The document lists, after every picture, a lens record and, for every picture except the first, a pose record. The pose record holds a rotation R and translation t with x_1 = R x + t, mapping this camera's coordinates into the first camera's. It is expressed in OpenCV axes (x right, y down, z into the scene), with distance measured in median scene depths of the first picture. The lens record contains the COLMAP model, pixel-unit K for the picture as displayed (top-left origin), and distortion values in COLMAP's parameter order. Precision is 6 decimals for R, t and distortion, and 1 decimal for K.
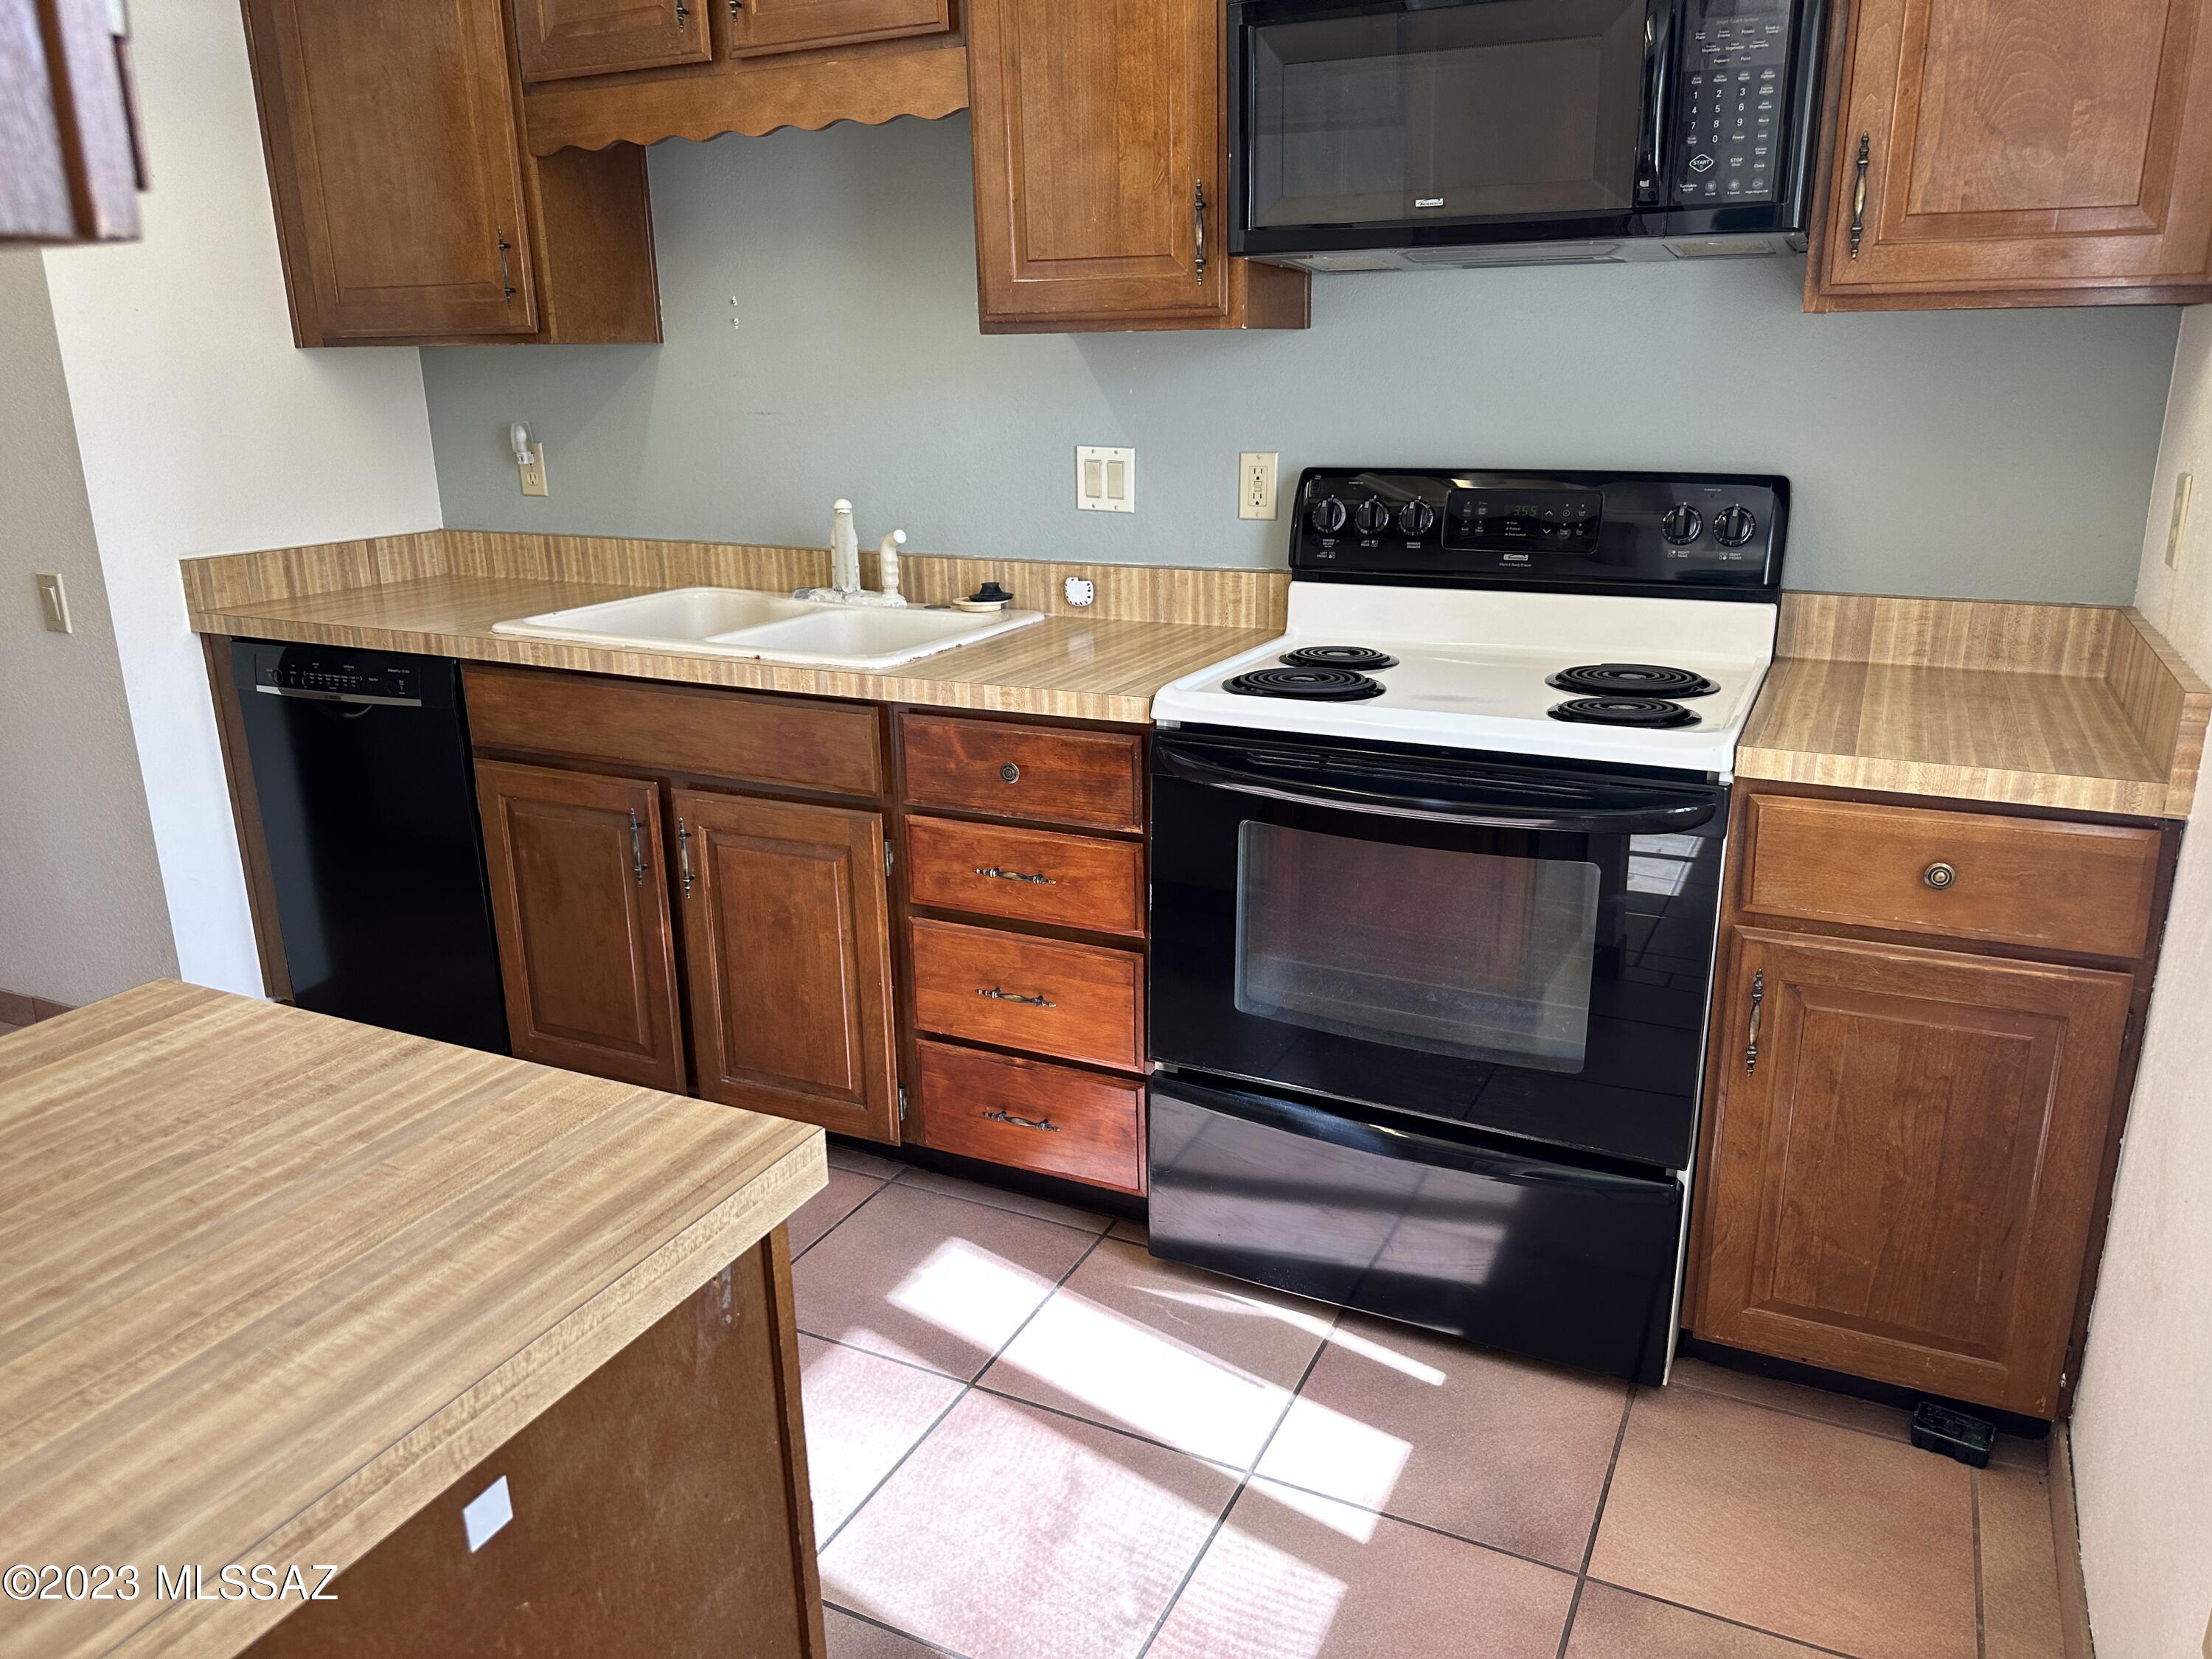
lens RADIAL K [[1550.6, 0, 1100.9], [0, 1550.6, 812.3], [0, 0, 1]] dist [0.163831, -0.305883]
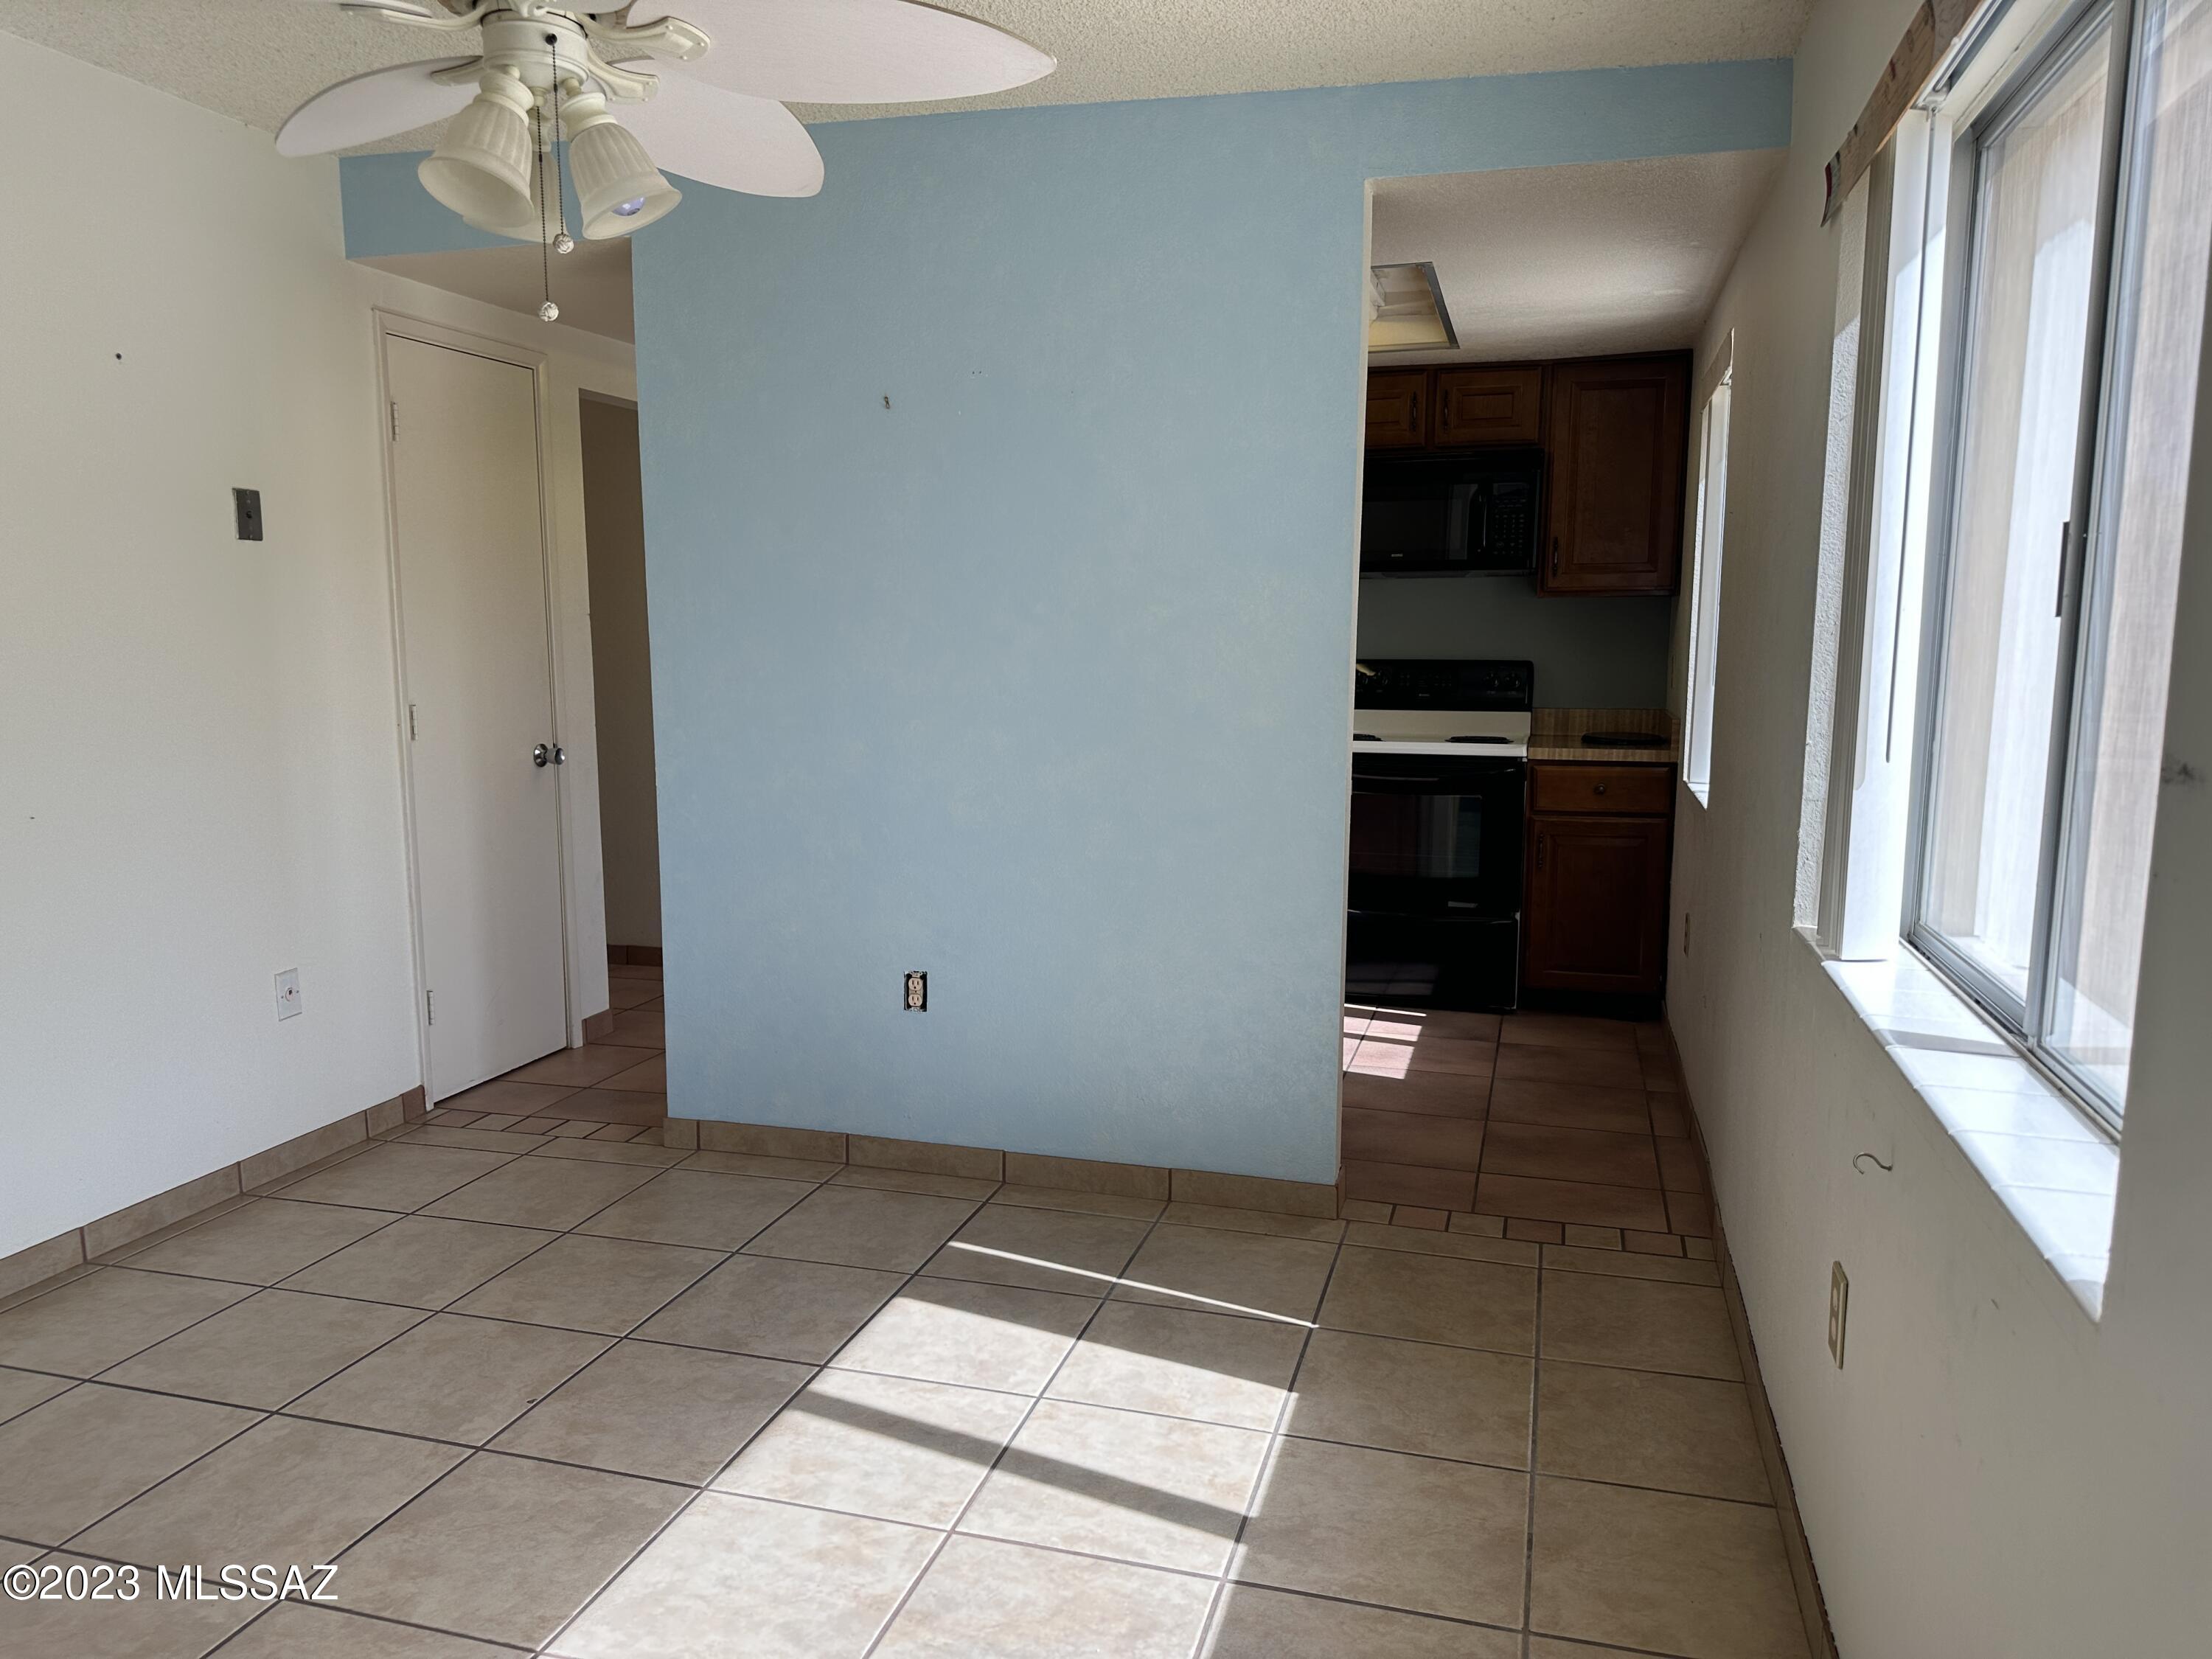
lens RADIAL K [[1563.4, 0, 1094.9], [0, 1563.4, 813.3], [0, 0, 1]] dist [0.020708, -0.030311]
pose [[0.986466, 0.000670, 0.163966, -0.603518], [0.027489, 0.985163, -0.169407, 0.392483], [-0.161647, 0.171621, 0.971811, -1.155411]]
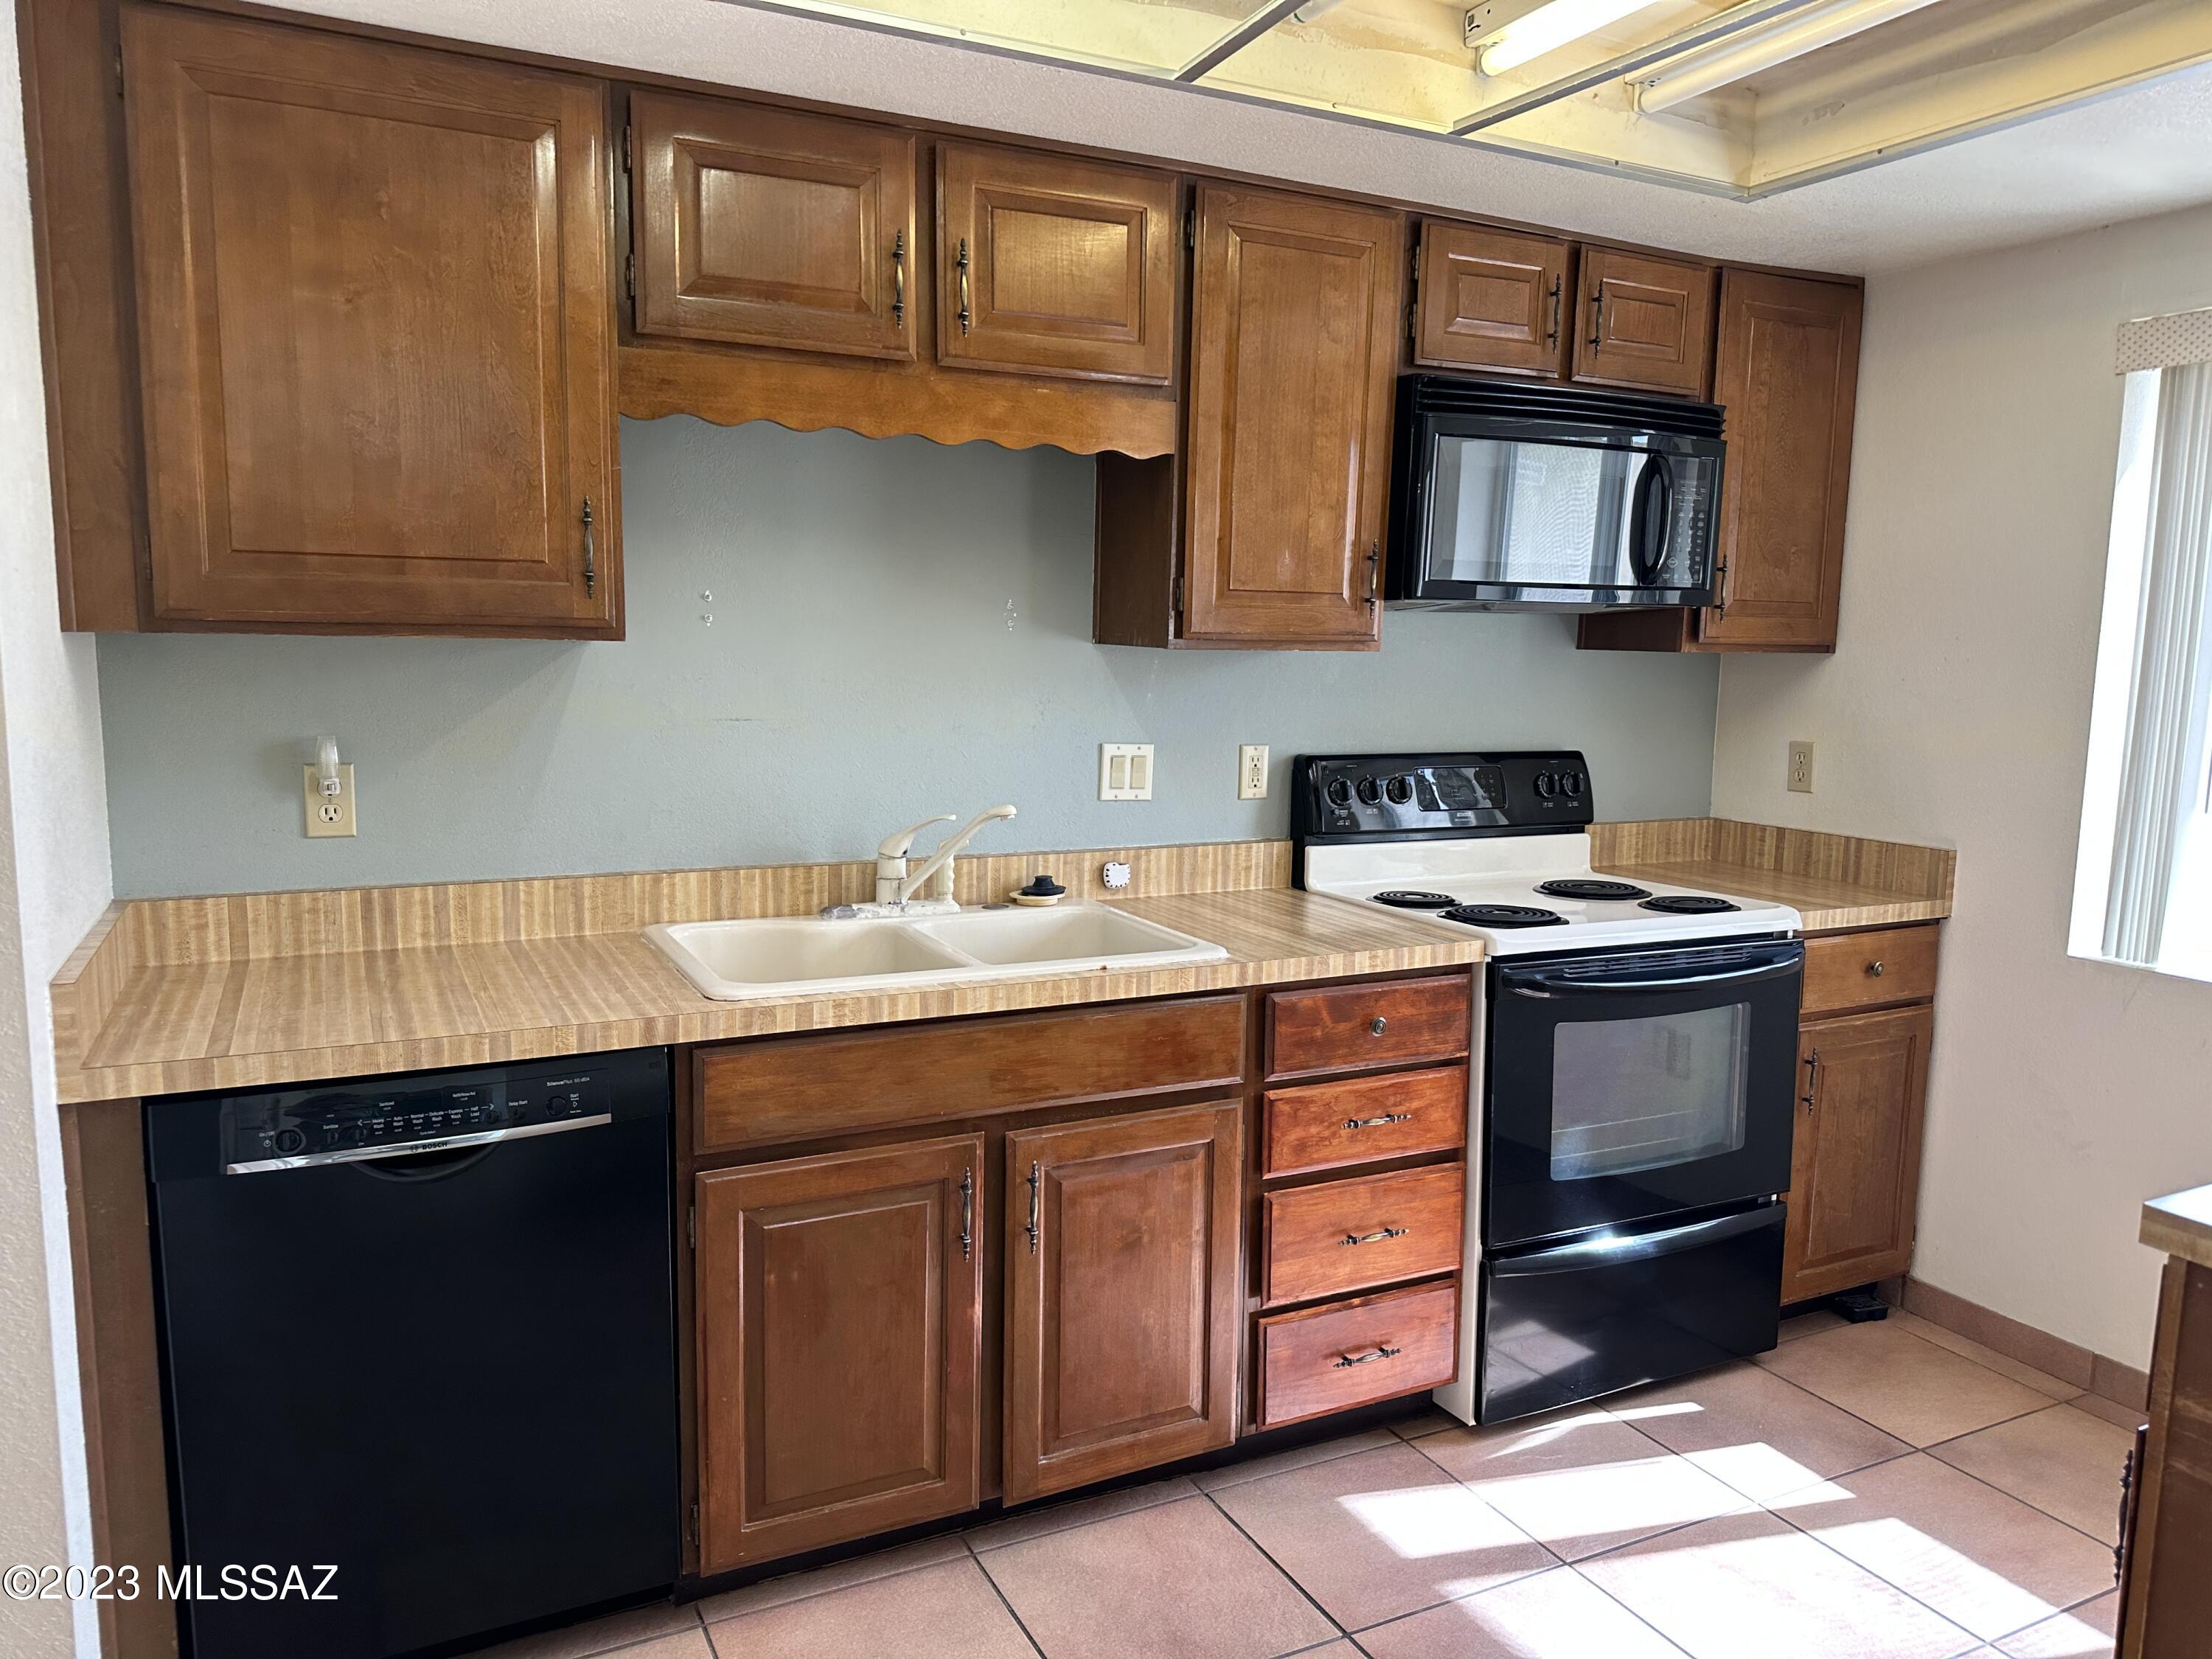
lens RADIAL K [[1526.5, 0, 1143.9], [0, 1526.5, 836.8], [0, 0, 1]] dist [0.151839, -0.258451]
pose [[0.604686, -0.077596, 0.792675, -0.963341], [0.198267, 0.978578, -0.055453, -0.123388], [-0.771392, 0.190693, 0.607117, 0.403386]]
